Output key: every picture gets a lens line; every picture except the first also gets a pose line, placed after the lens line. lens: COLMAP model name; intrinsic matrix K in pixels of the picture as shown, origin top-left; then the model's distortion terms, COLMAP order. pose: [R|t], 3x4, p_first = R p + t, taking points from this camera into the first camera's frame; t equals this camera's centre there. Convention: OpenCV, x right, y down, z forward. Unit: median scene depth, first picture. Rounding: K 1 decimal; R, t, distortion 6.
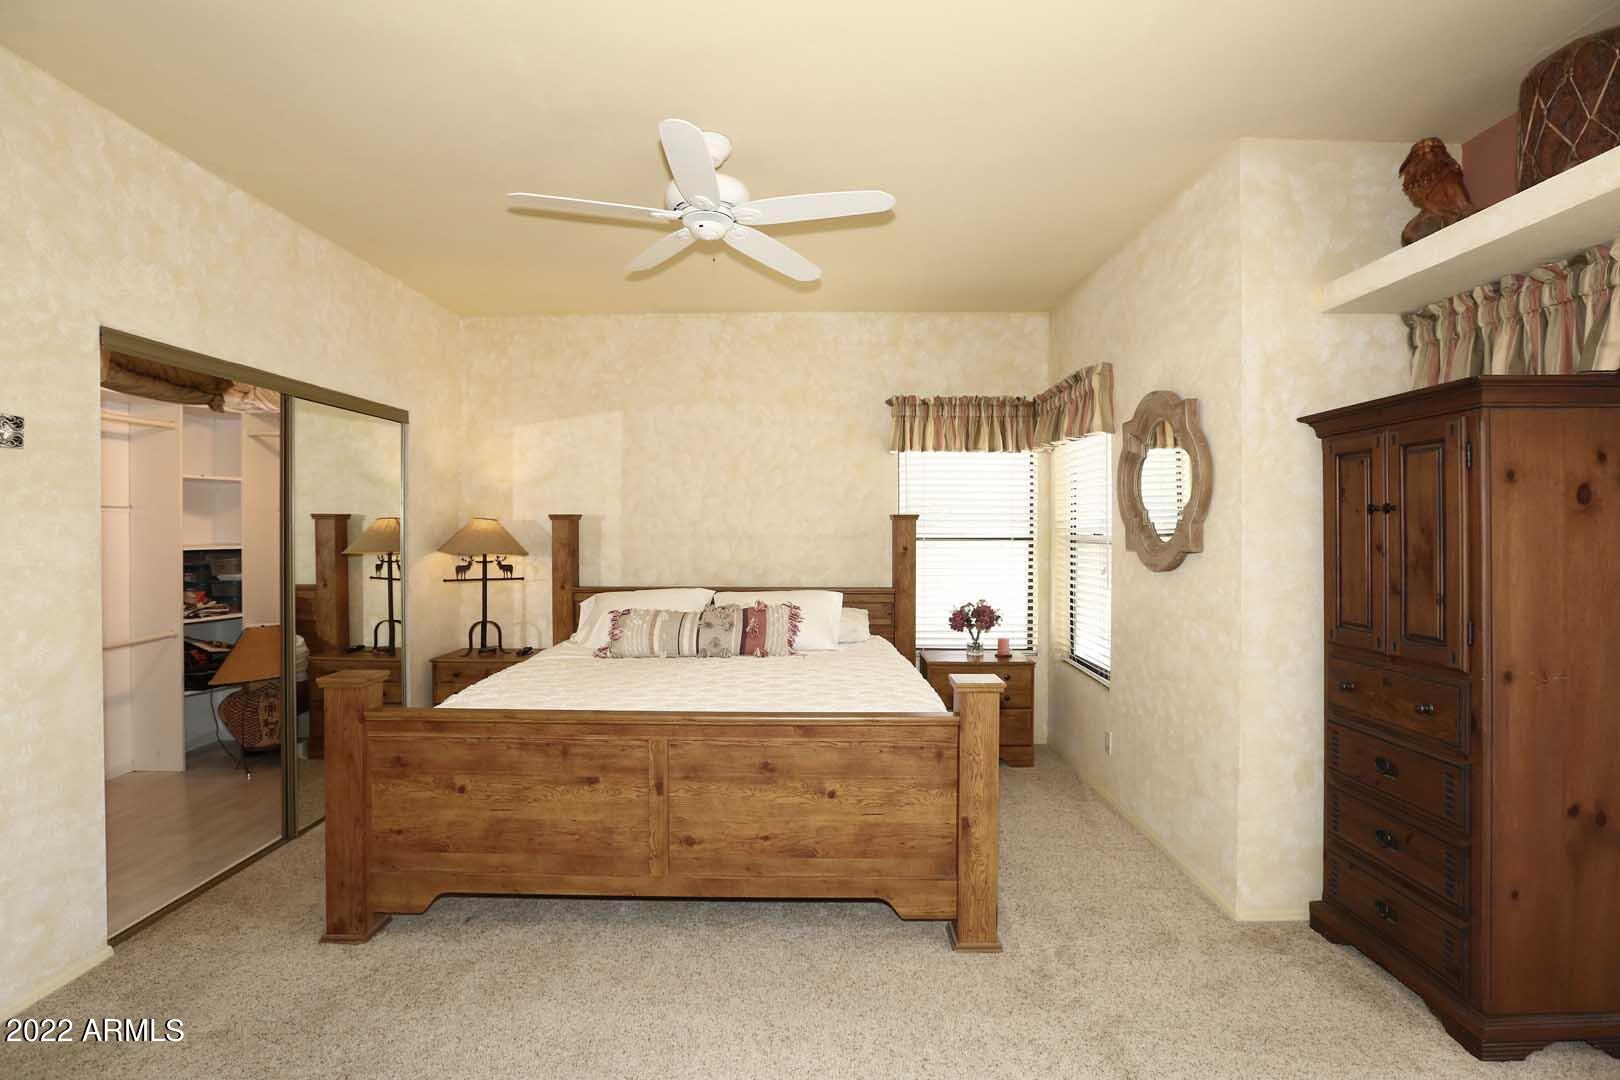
lens RADIAL K [[737.7, 0, 809.9], [0, 737.7, 532.5], [0, 0, 1]] dist [-0.056624, 0.021548]
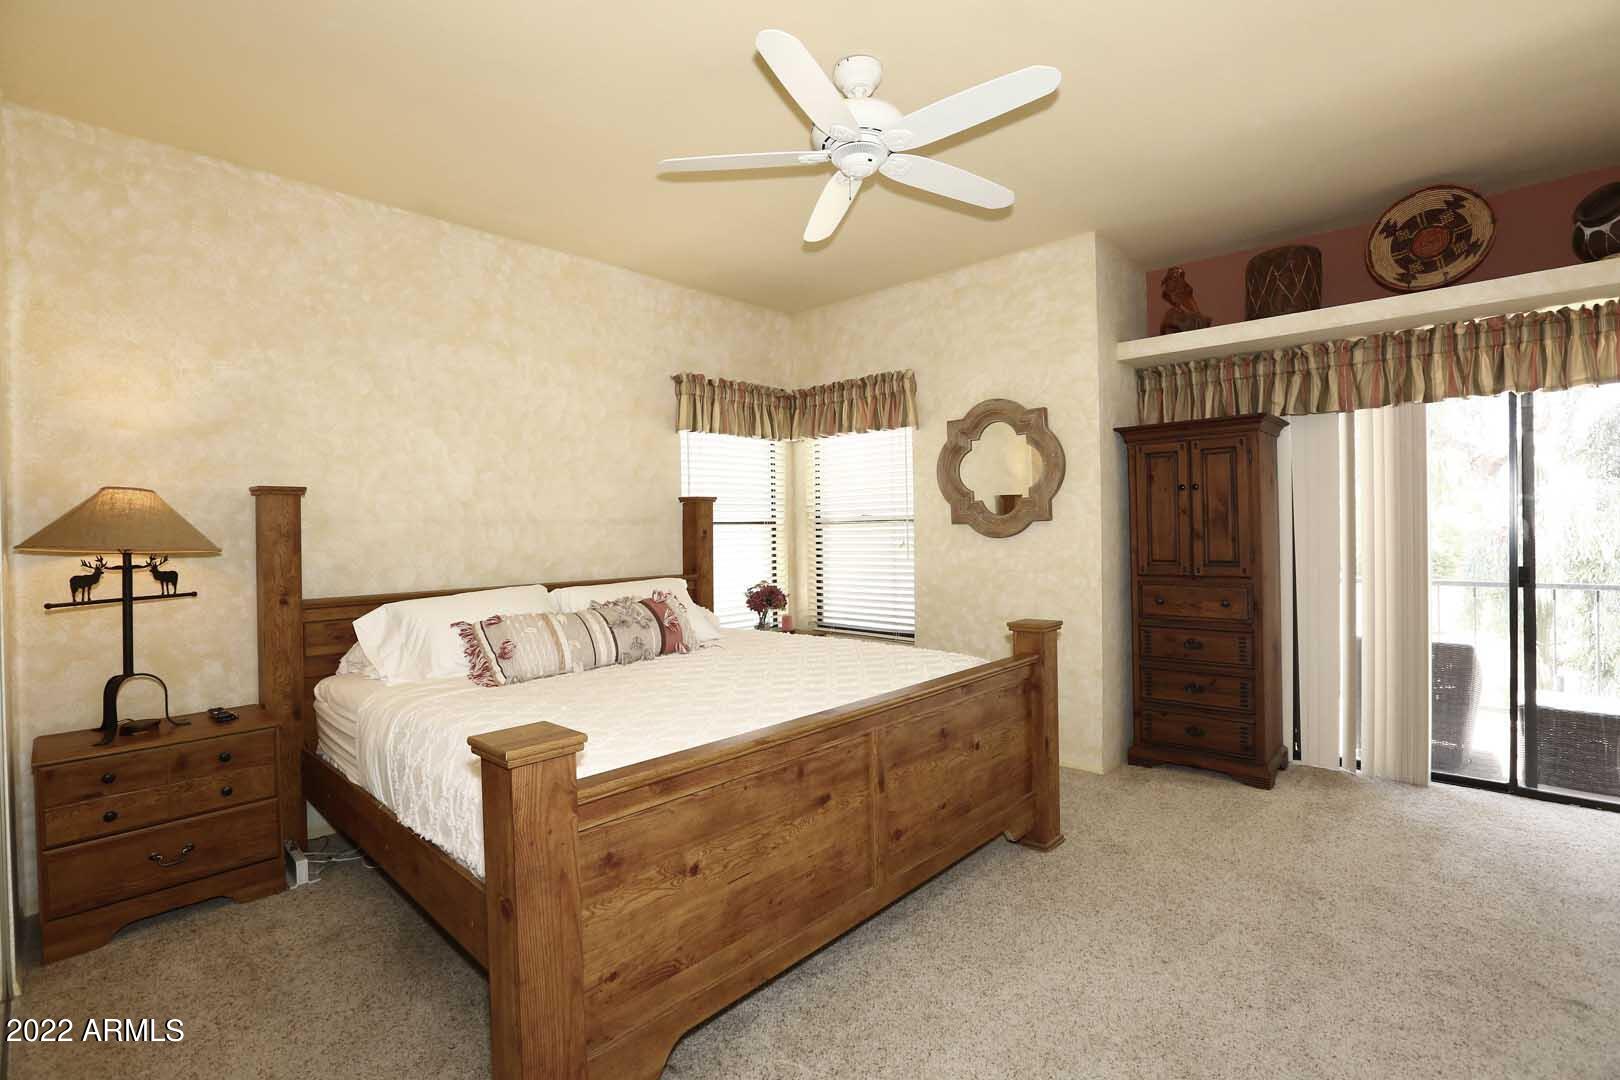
lens RADIAL K [[737.7, 0, 809.9], [0, 737.7, 532.5], [0, 0, 1]] dist [-0.056624, 0.021548]
pose [[0.674847, -0.015872, 0.737787, -0.490133], [0.021533, 0.999766, 0.001812, 0.023383], [-0.737644, 0.014664, 0.675031, 0.250170]]
